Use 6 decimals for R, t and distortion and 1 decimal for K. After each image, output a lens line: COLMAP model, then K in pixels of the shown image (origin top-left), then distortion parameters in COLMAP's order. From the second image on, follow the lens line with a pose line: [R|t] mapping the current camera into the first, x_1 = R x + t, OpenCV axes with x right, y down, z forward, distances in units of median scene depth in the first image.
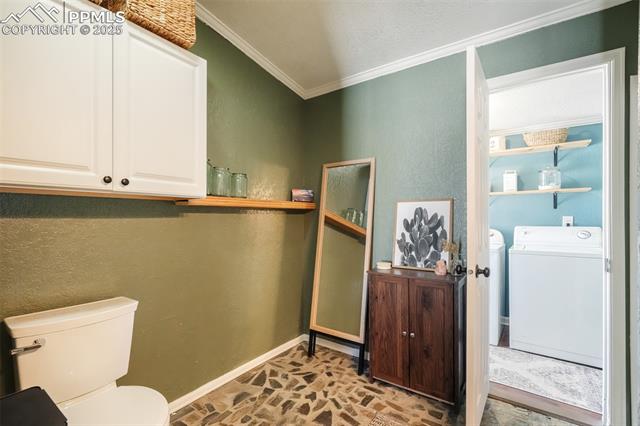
lens RADIAL K [[276.3, 0, 319.1], [0, 276.3, 216.2], [0, 0, 1]] dist [-0.003263, 0.000075]
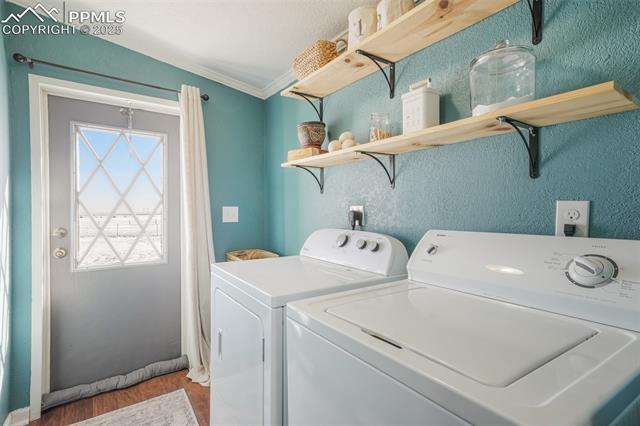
lens RADIAL K [[321.1, 0, 320.0], [0, 321.1, 213.0], [0, 0, 1]] dist [-0.000570, -0.000127]
pose [[0.932017, 0.006556, -0.362354, 0.769128], [-0.001179, 0.999886, 0.015059, 0.007781], [0.362412, -0.013608, 0.931919, 0.577841]]
